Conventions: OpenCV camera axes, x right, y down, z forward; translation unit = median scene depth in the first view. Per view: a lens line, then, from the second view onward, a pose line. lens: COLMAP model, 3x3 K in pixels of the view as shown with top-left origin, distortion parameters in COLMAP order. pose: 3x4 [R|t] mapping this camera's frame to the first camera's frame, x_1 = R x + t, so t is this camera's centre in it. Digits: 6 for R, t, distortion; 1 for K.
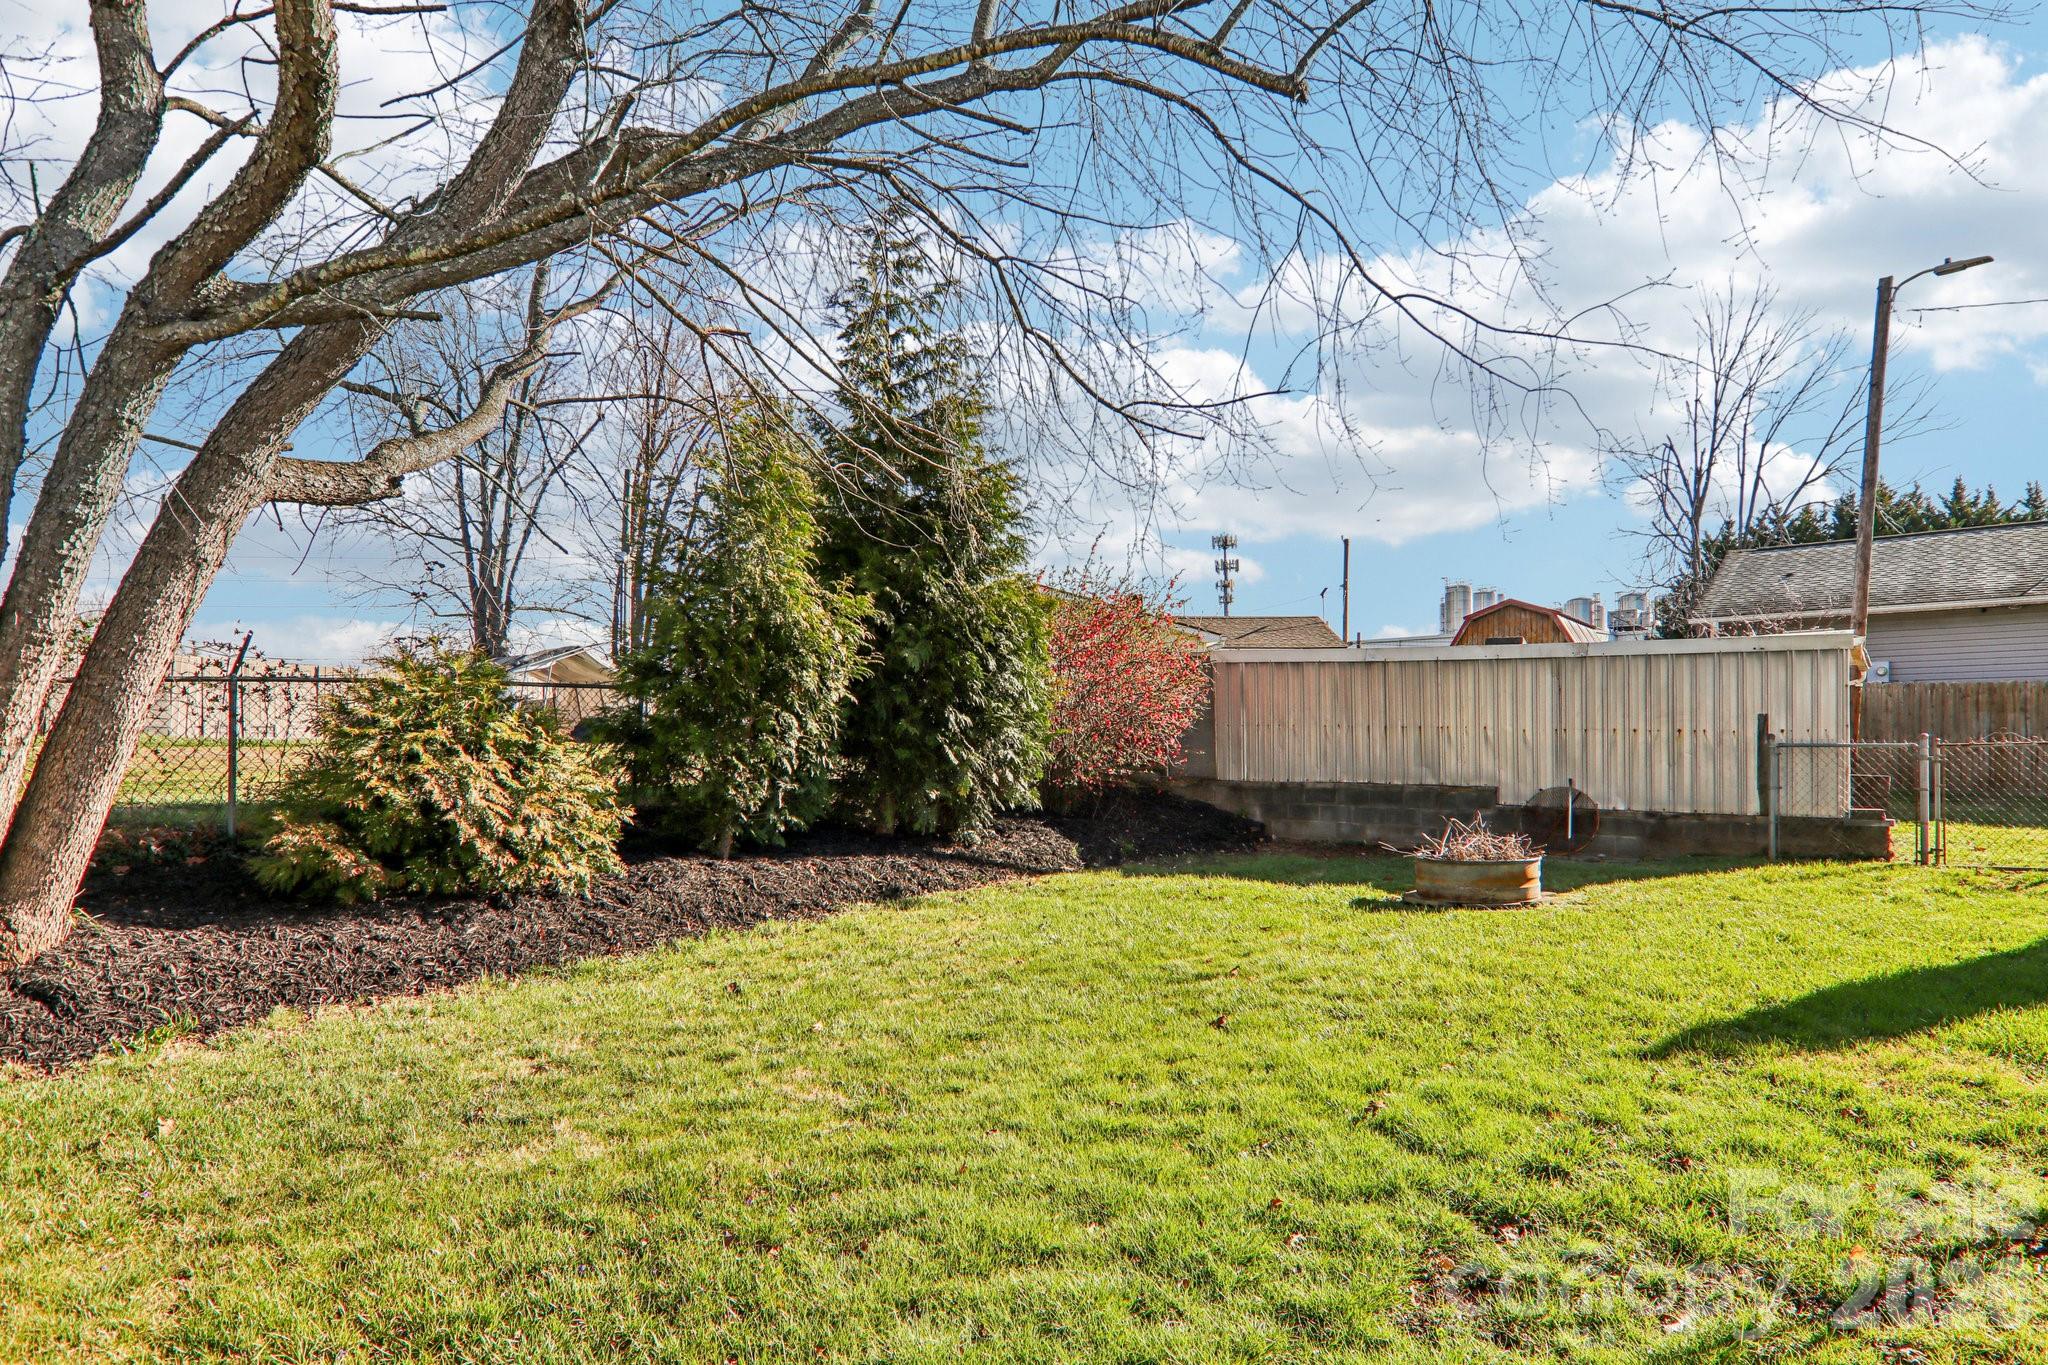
lens RADIAL K [[1161.9, 0, 1024.0], [0, 1161.9, 682.5], [0, 0, 1]] dist [0.007694, -0.025840]
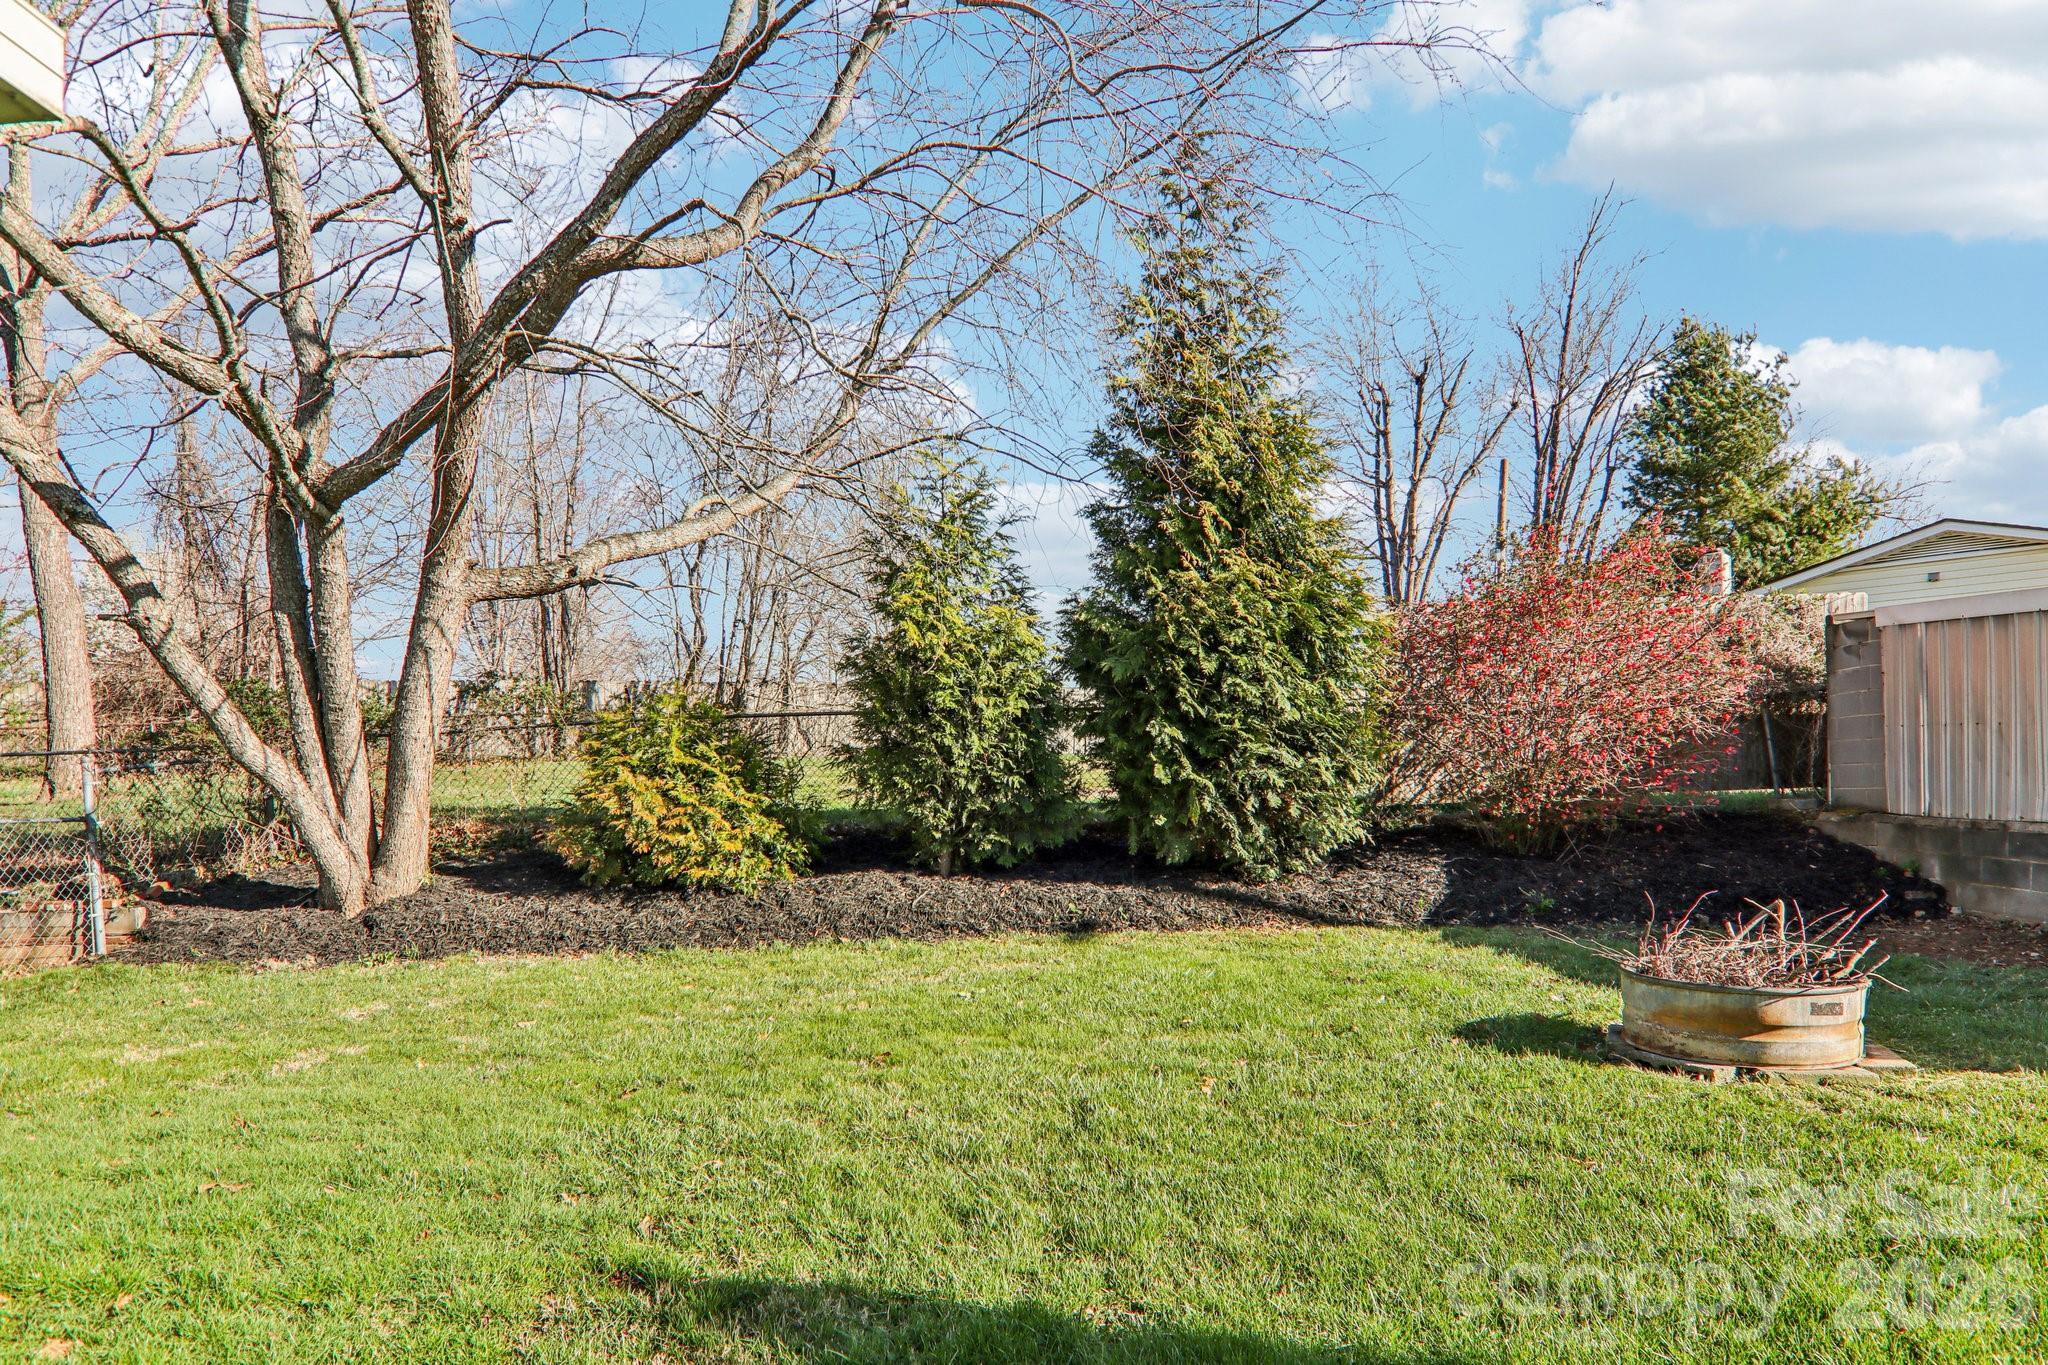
lens RADIAL K [[1161.9, 0, 1024.0], [0, 1161.9, 682.5], [0, 0, 1]] dist [0.007694, -0.025840]
pose [[0.630347, -0.043947, -0.775069, 0.523046], [0.049641, 0.998635, -0.016252, 0.001672], [0.774725, -0.028231, 0.631668, 0.357191]]
